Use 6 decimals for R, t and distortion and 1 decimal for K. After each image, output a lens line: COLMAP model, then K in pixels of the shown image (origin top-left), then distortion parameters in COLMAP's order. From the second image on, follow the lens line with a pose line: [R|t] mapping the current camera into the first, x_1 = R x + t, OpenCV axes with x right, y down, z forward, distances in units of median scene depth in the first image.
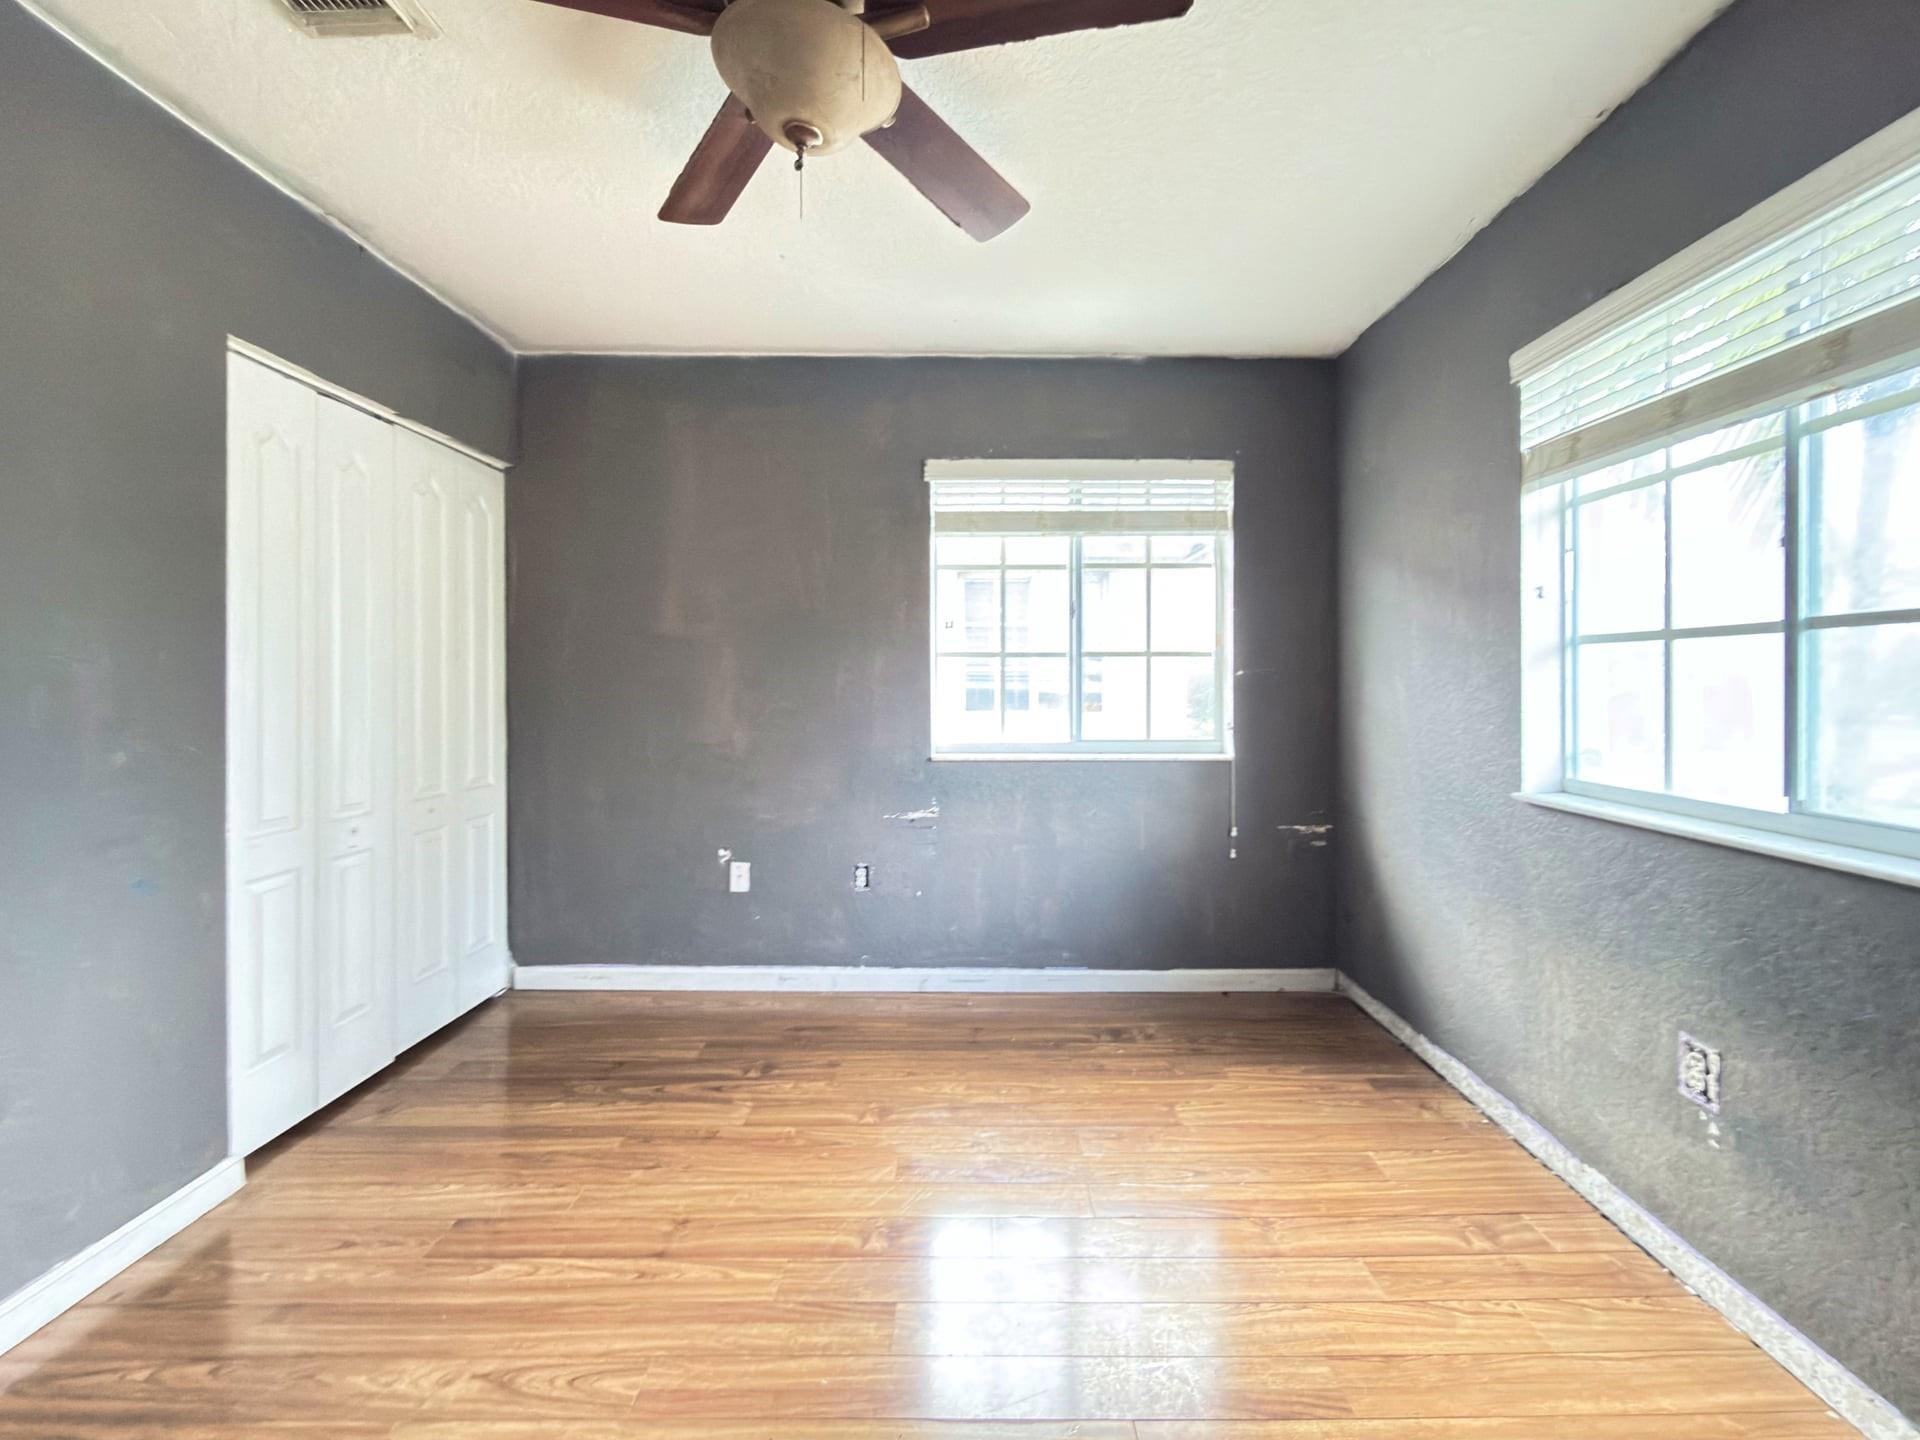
lens RADIAL K [[785.2, 0, 991.3], [0, 785.2, 680.4], [0, 0, 1]] dist [-0.006596, 0.000829]
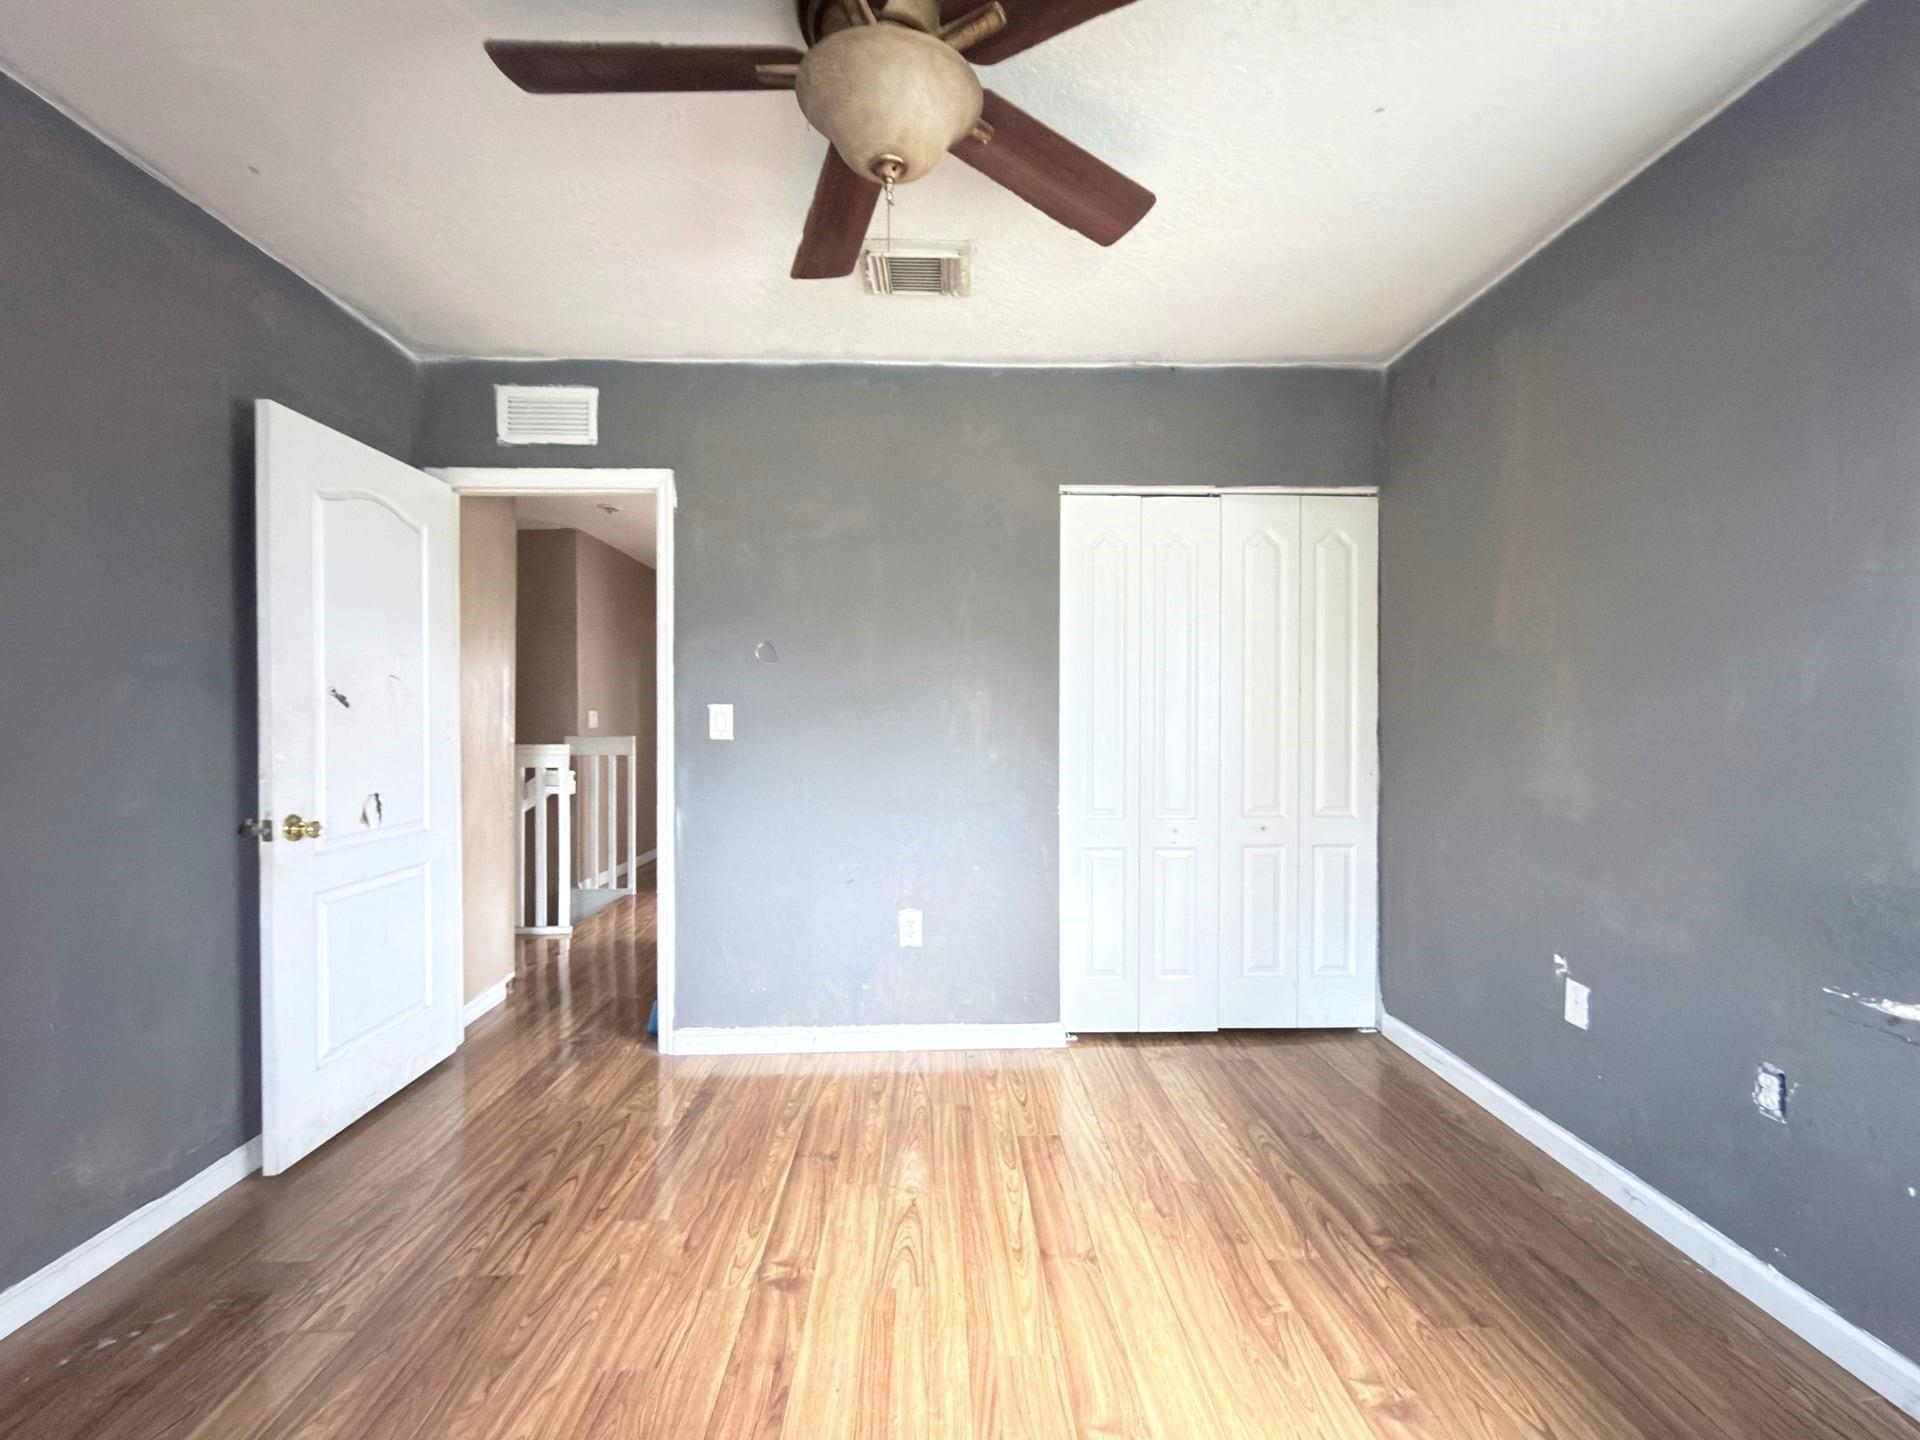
lens RADIAL K [[785.2, 0, 960.1], [0, 785.2, 722.3], [0, 0, 1]] dist [-0.006596, 0.000829]
pose [[0.020750, 0.006368, -0.999764, 0.472333], [0.000952, 0.999979, 0.006389, 0.008807], [0.999784, -0.001085, 0.020744, 0.657682]]
